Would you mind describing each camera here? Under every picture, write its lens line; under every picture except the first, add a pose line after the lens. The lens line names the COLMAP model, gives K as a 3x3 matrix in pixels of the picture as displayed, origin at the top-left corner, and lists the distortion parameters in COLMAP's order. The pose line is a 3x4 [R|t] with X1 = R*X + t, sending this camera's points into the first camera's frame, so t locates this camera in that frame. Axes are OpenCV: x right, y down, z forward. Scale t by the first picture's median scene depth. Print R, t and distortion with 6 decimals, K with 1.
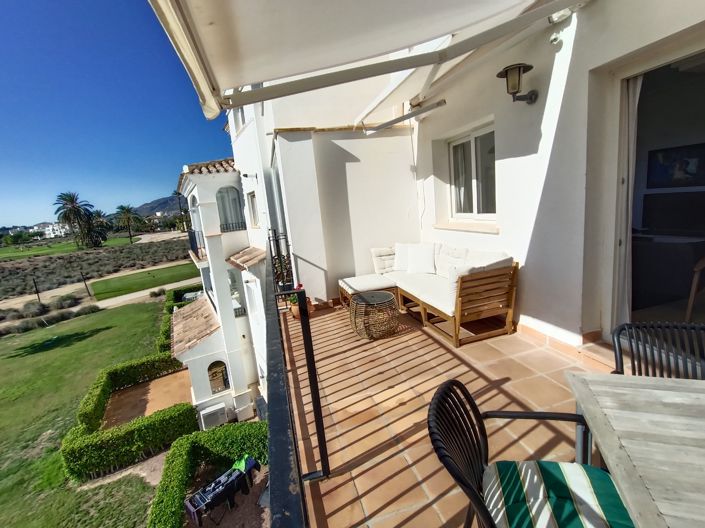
lens RADIAL K [[320.7, 0, 350.4], [0, 320.7, 259.8], [0, 0, 1]] dist [-0.020451, 0.008719]
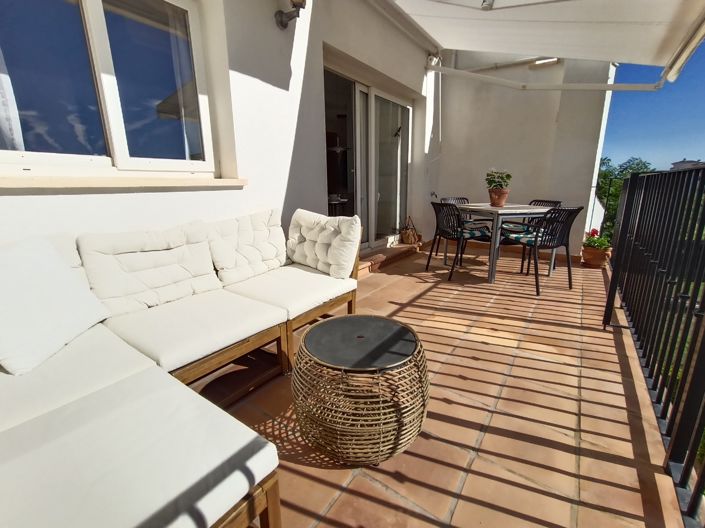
lens RADIAL K [[320.7, 0, 349.4], [0, 320.7, 264.0], [0, 0, 1]] dist [-0.020451, 0.008719]
pose [[-0.631860, -0.076415, 0.771307, -0.160214], [0.209724, 0.941151, 0.265050, -0.049505], [-0.746170, 0.329236, -0.578649, 0.989285]]
